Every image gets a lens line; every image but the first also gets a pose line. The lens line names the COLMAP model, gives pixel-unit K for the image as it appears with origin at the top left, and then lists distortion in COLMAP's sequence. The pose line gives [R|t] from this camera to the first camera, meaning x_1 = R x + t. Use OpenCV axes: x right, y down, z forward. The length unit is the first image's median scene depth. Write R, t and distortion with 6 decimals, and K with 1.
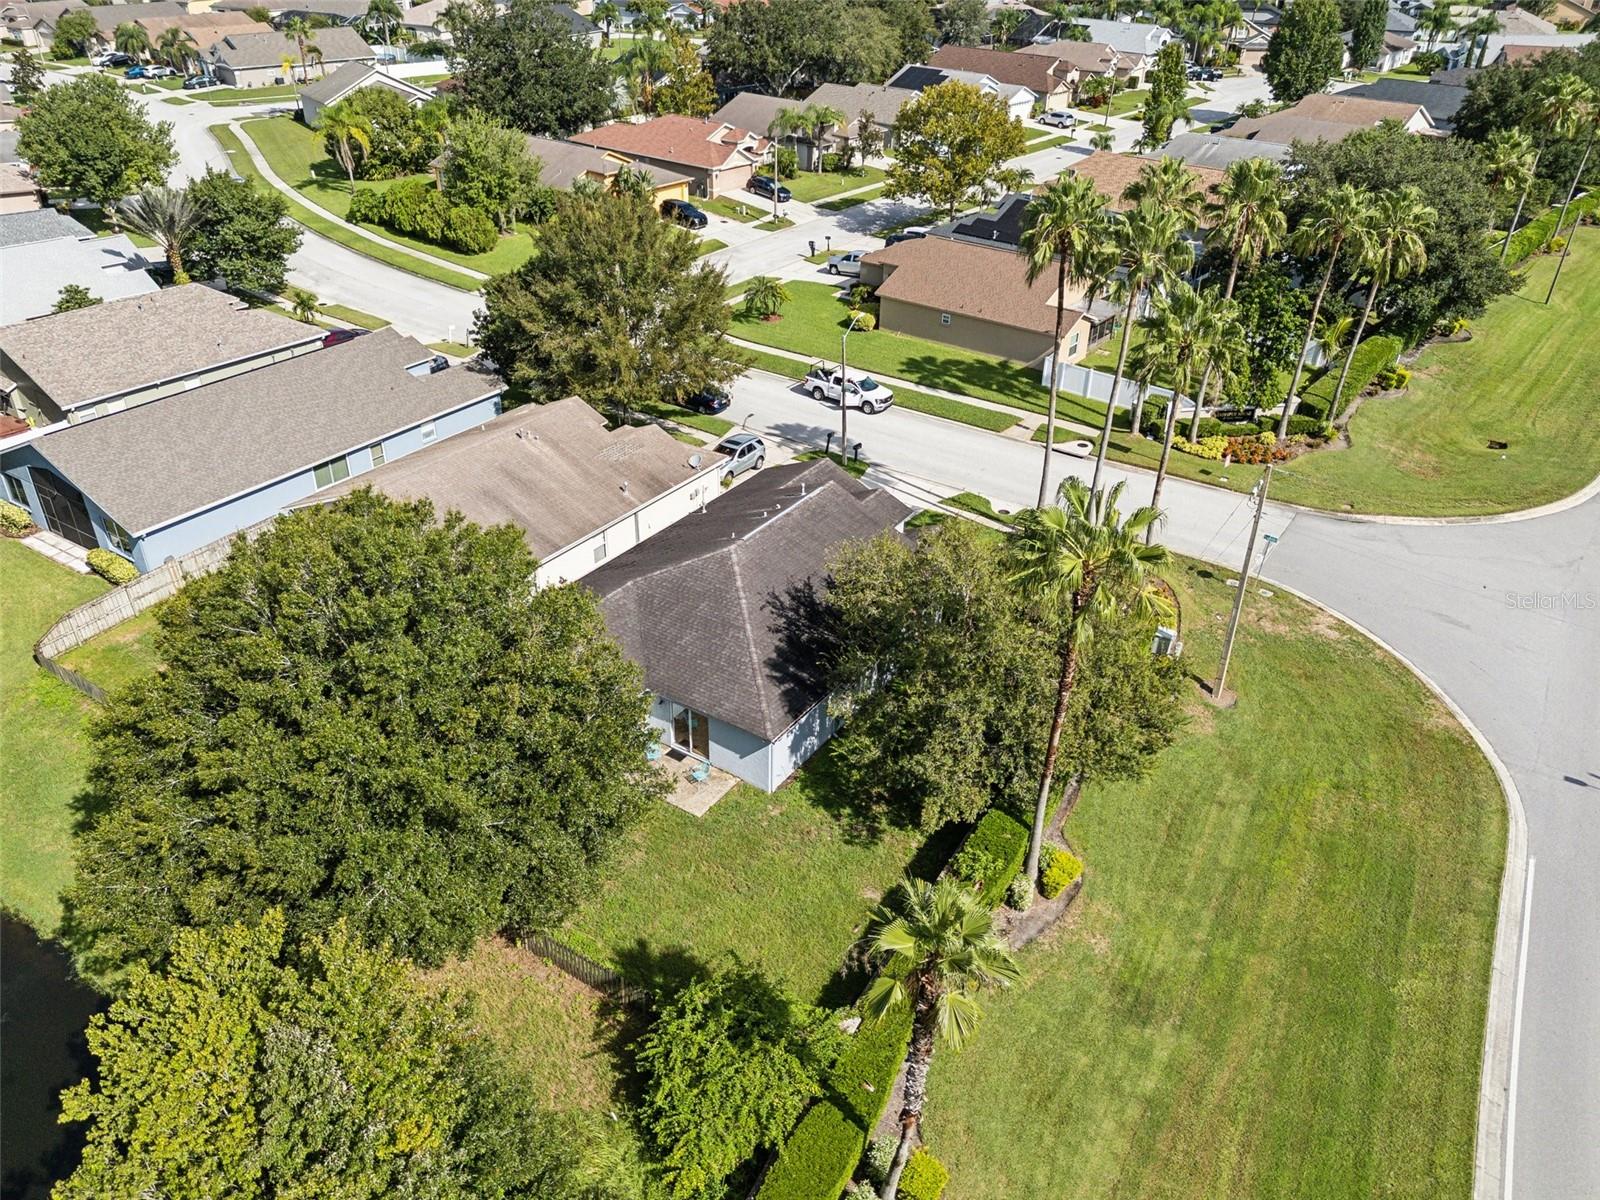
lens RADIAL K [[1206.6, 0, 800.0], [0, 1206.6, 600.0], [0, 0, 1]] dist [0.082035, -0.085403]
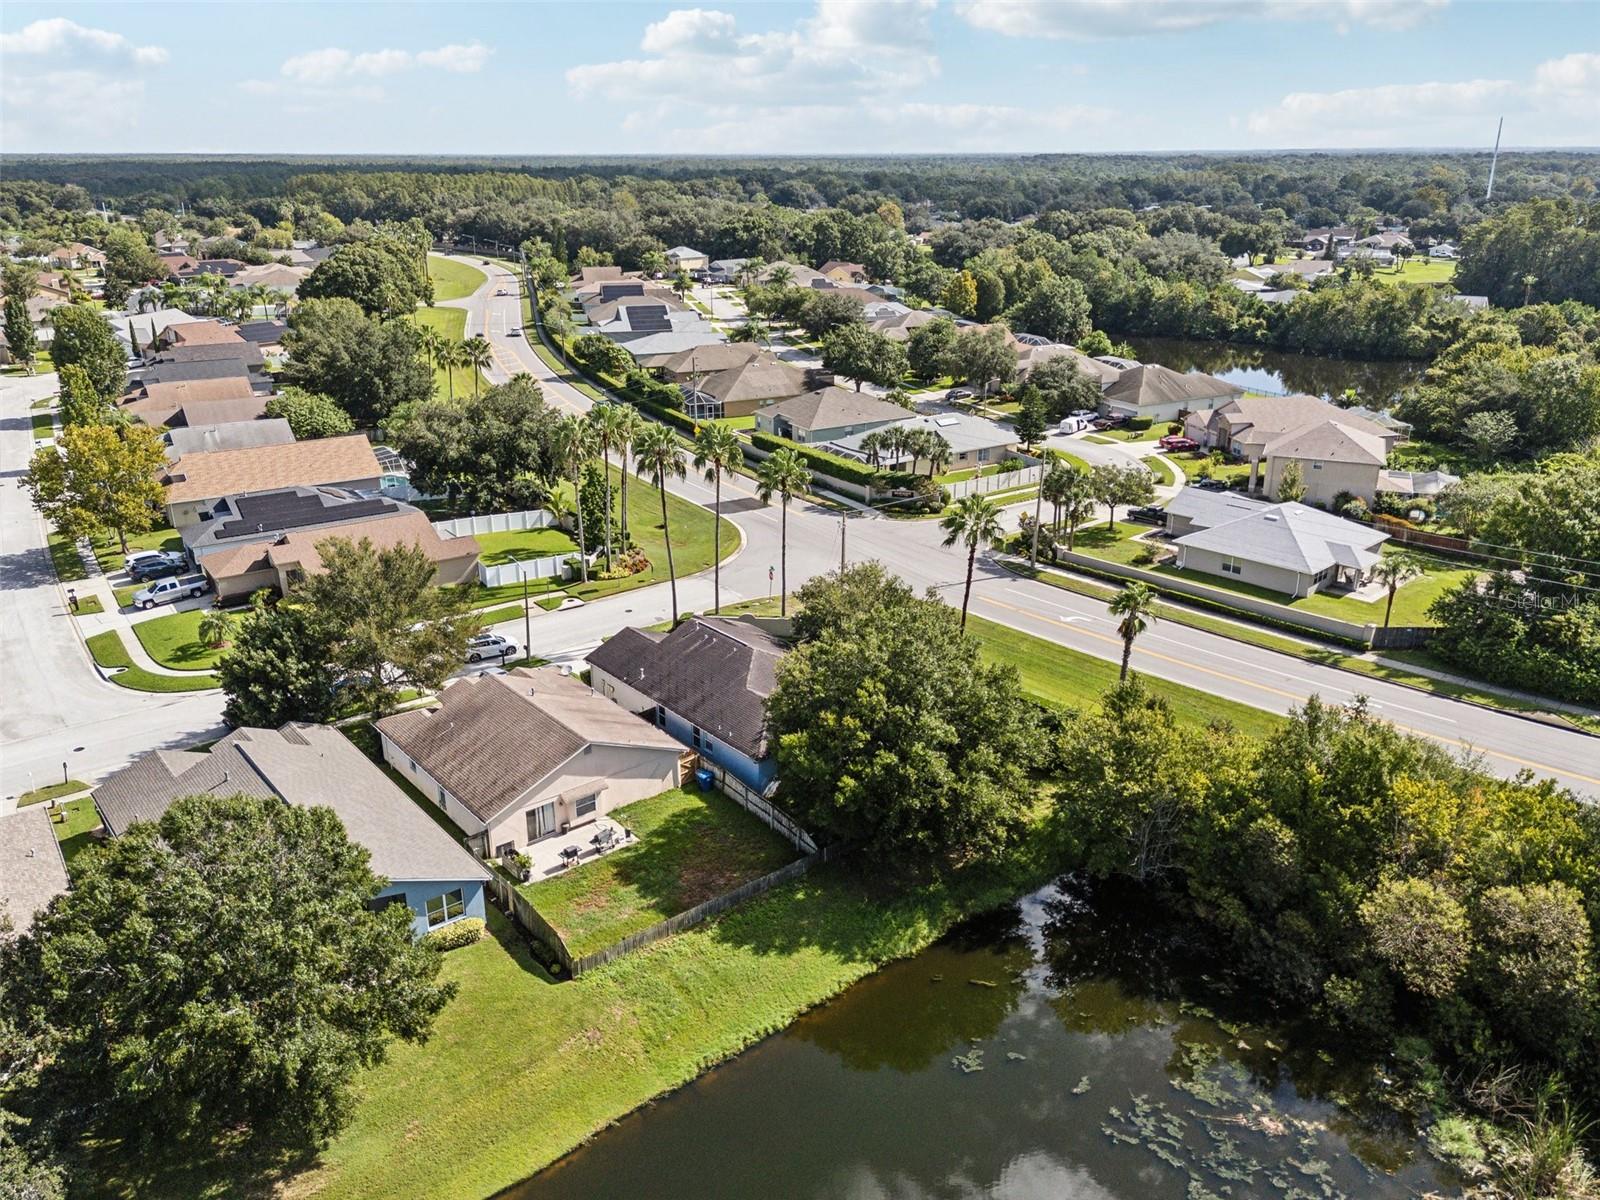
lens RADIAL K [[1206.6, 0, 800.0], [0, 1206.6, 600.0], [0, 0, 1]] dist [0.082035, -0.085403]
pose [[0.299113, -0.347945, 0.888519, -0.920380], [0.498233, 0.851089, 0.165561, -0.212727], [-0.813815, 0.393168, 0.427930, 0.113896]]
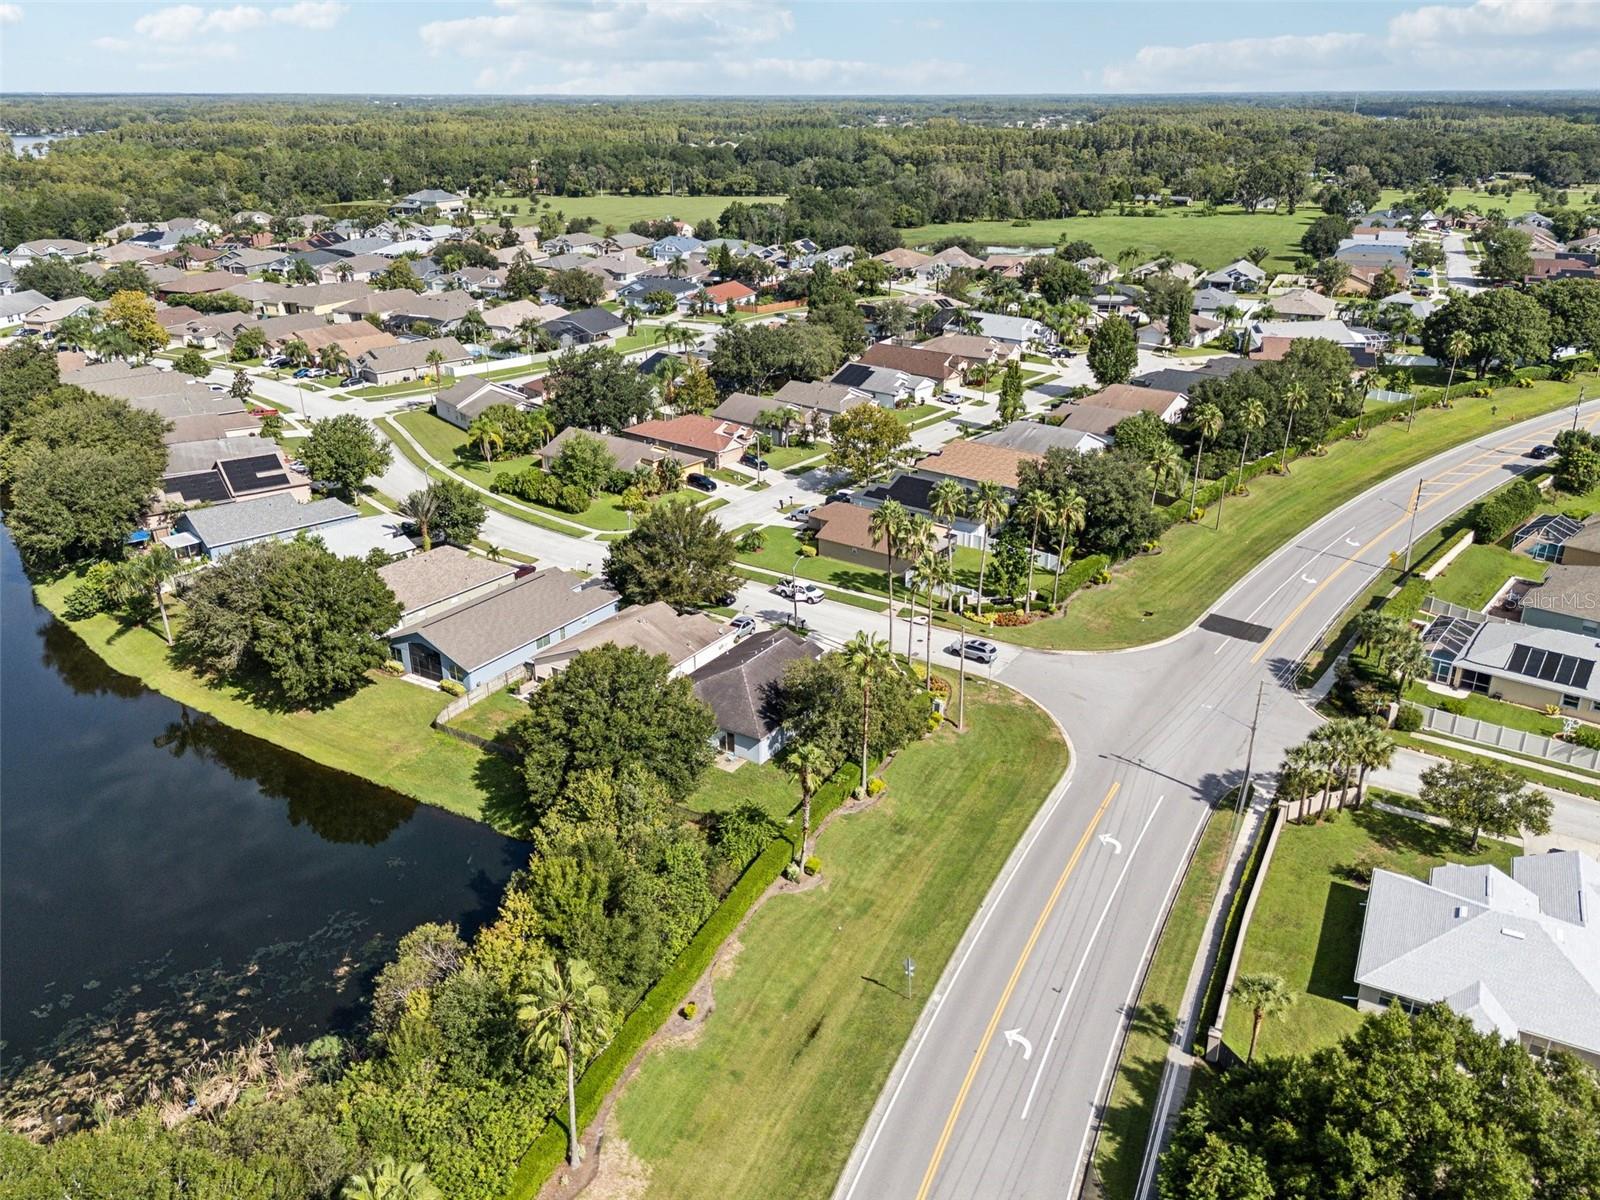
lens RADIAL K [[1206.6, 0, 800.0], [0, 1206.6, 600.0], [0, 0, 1]] dist [0.082035, -0.085403]
pose [[0.999632, -0.025481, 0.009321, 0.021878], [0.026566, 0.989023, -0.145355, 0.101862], [-0.005515, 0.145549, 0.989336, -0.783678]]
